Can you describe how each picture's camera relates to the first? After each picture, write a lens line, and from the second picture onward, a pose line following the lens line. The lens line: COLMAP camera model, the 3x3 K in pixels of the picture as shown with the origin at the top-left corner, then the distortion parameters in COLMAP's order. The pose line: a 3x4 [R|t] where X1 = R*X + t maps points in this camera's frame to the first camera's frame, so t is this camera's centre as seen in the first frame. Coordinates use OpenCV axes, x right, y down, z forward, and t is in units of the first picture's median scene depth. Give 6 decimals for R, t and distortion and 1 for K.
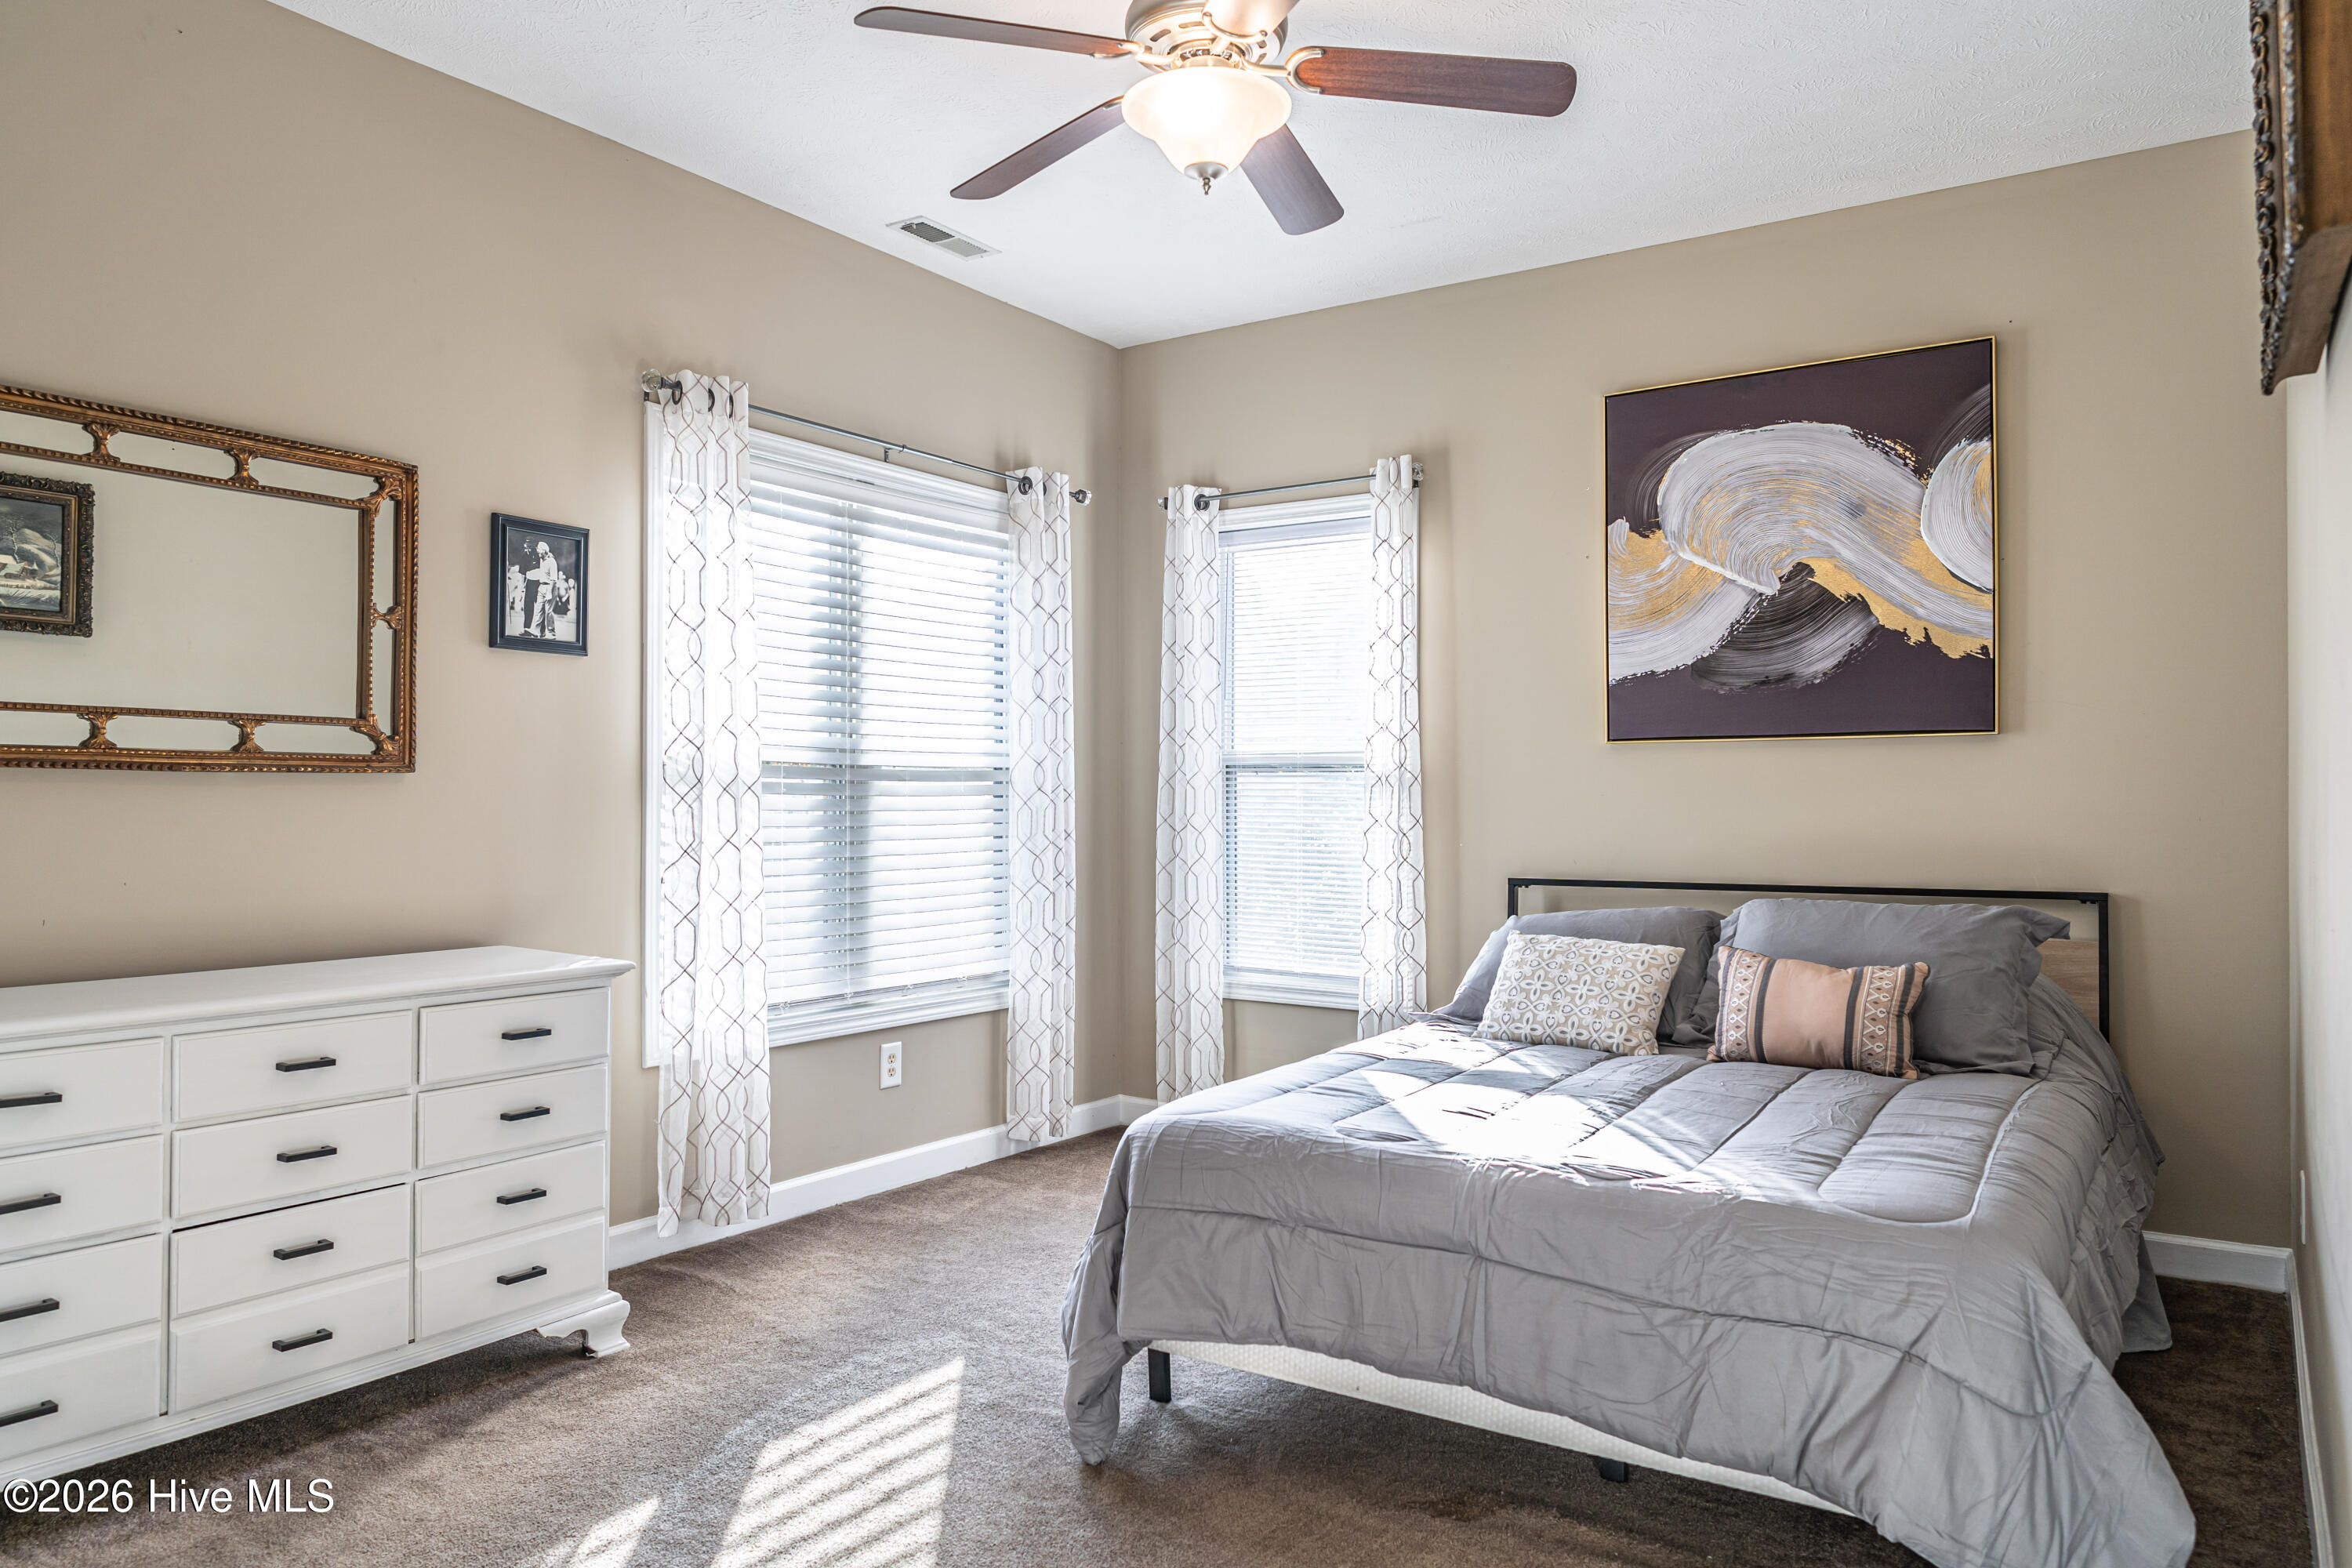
lens RADIAL K [[1572.2, 0, 1173.8], [0, 1572.2, 785.8], [0, 0, 1]] dist [-0.004937, 0.007895]
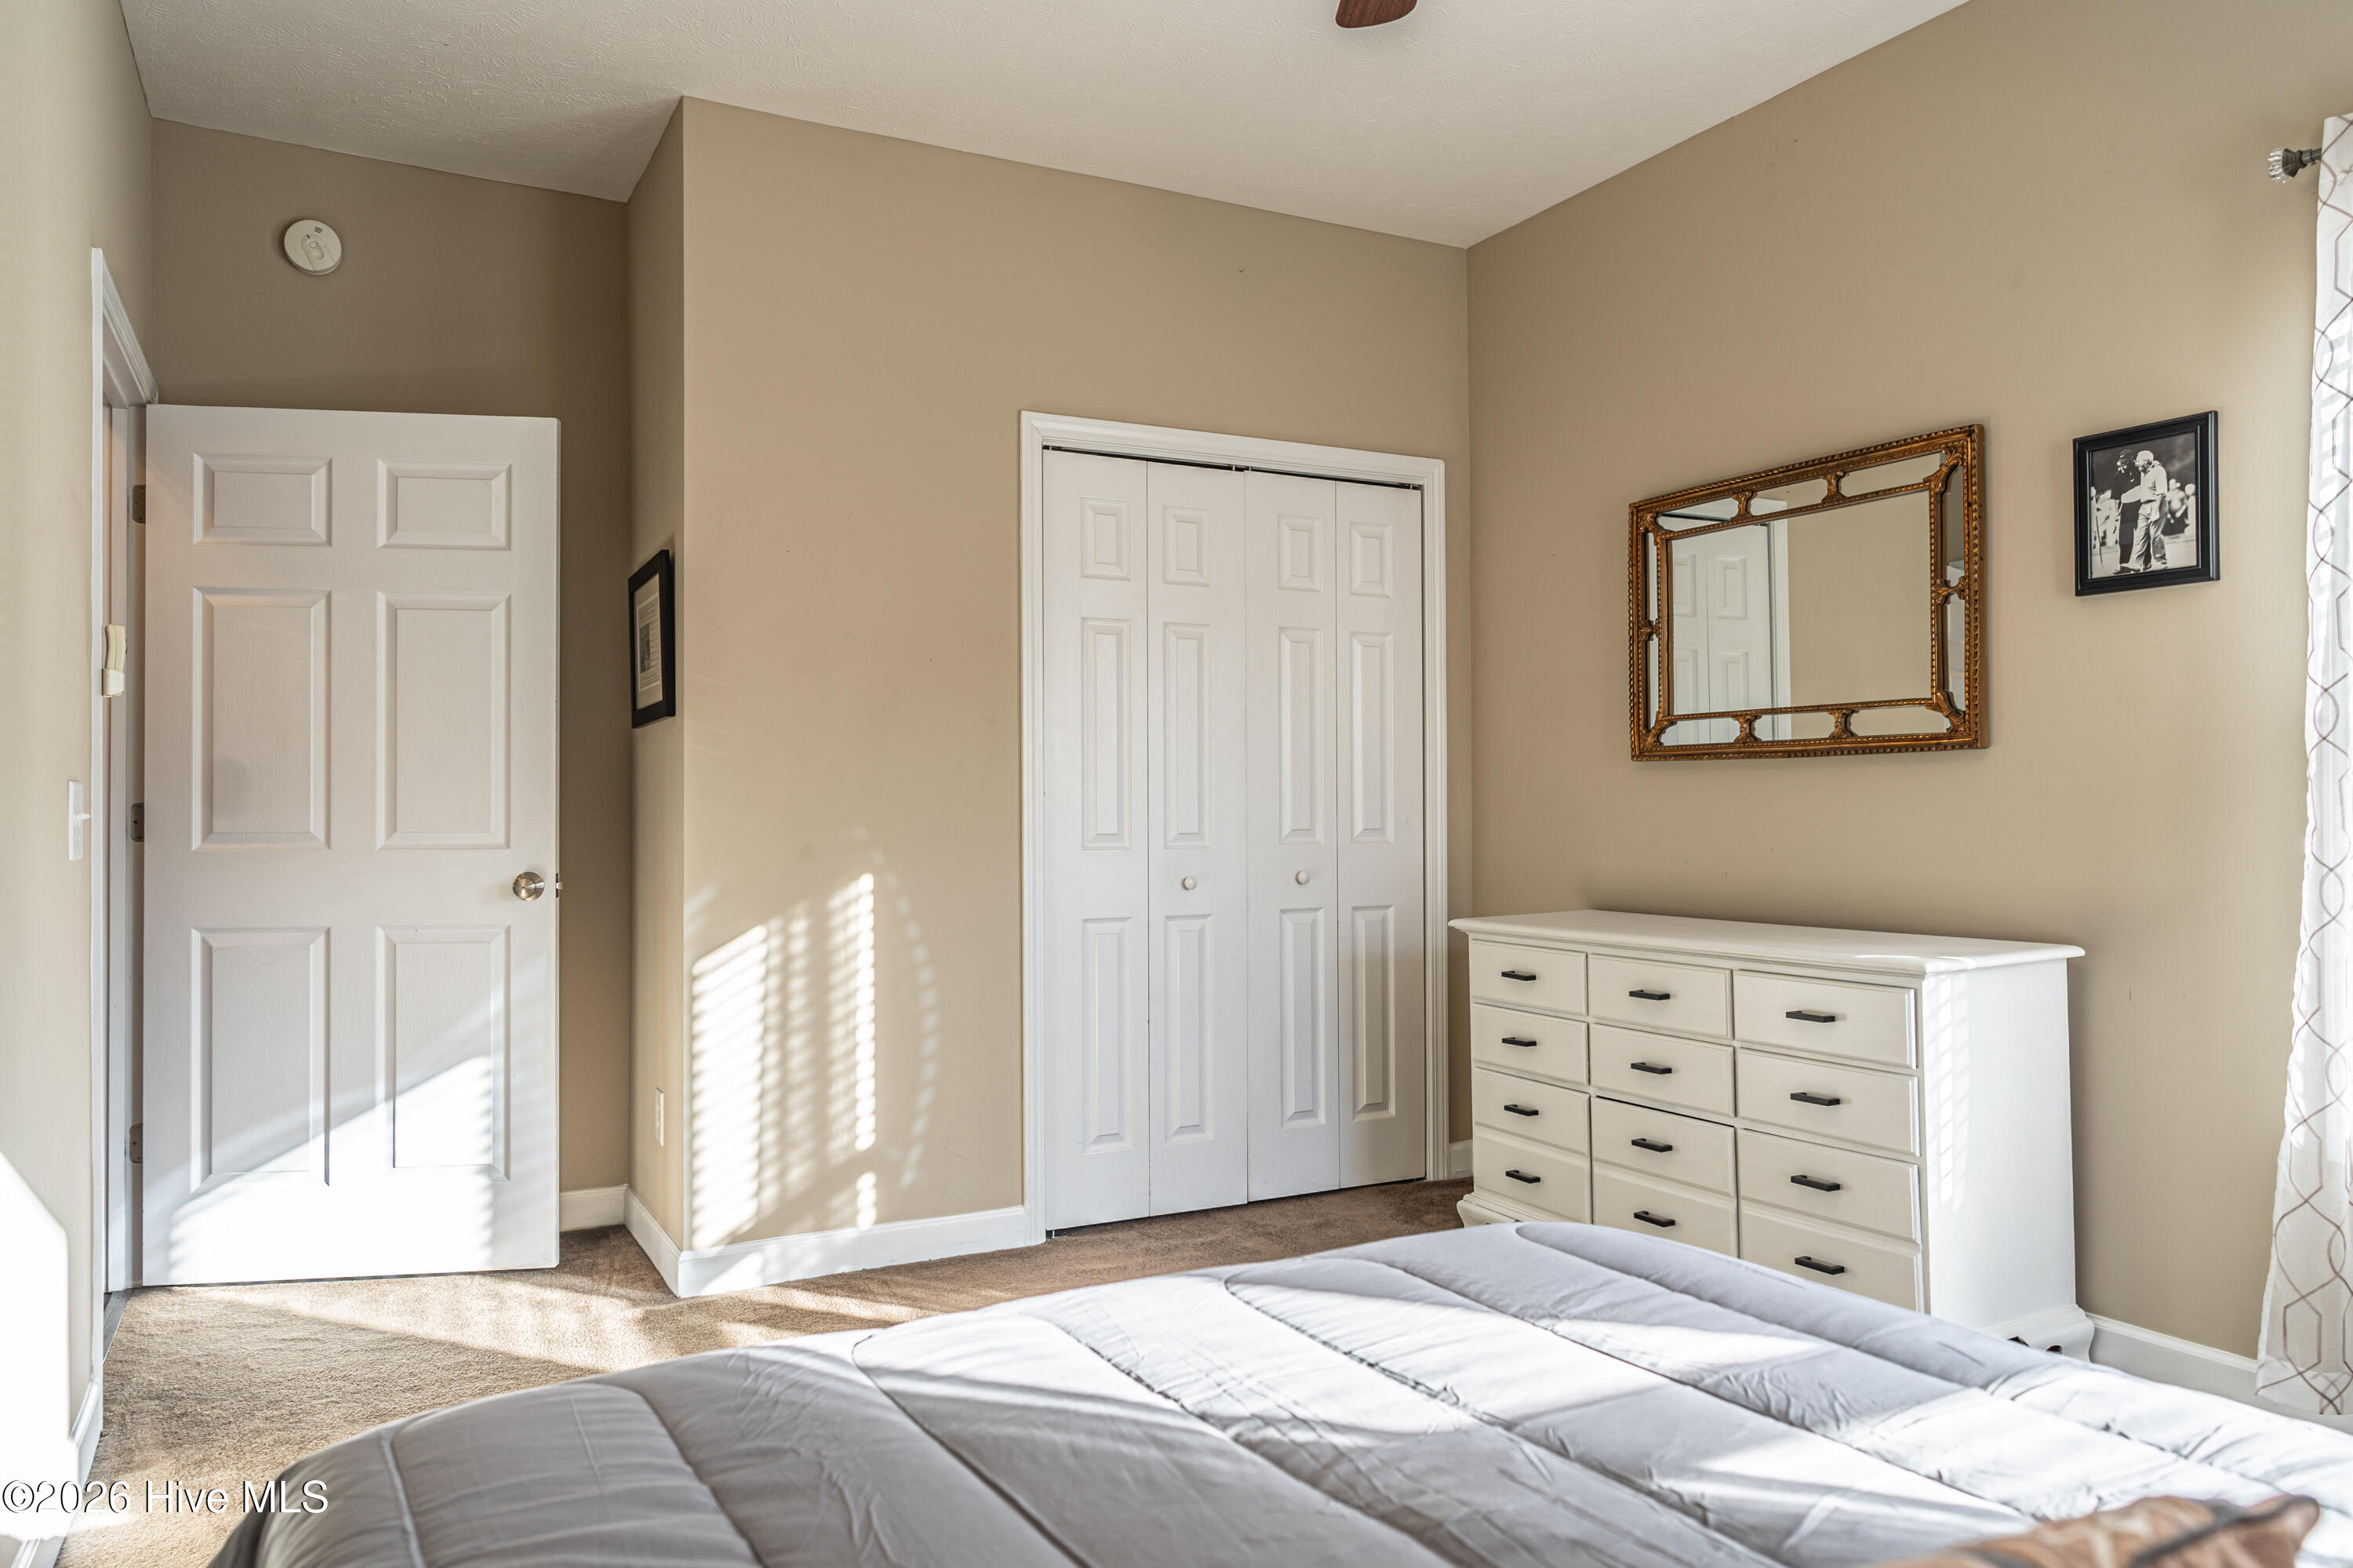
lens RADIAL K [[1572.9, 0, 1172.5], [0, 1572.9, 782.8], [0, 0, 1]] dist [-0.004937, 0.007895]
pose [[-0.466661, 0.001408, -0.884435, 0.551272], [0.028732, 0.999495, -0.013569, 0.010688], [0.883970, -0.031744, -0.466465, 0.954767]]
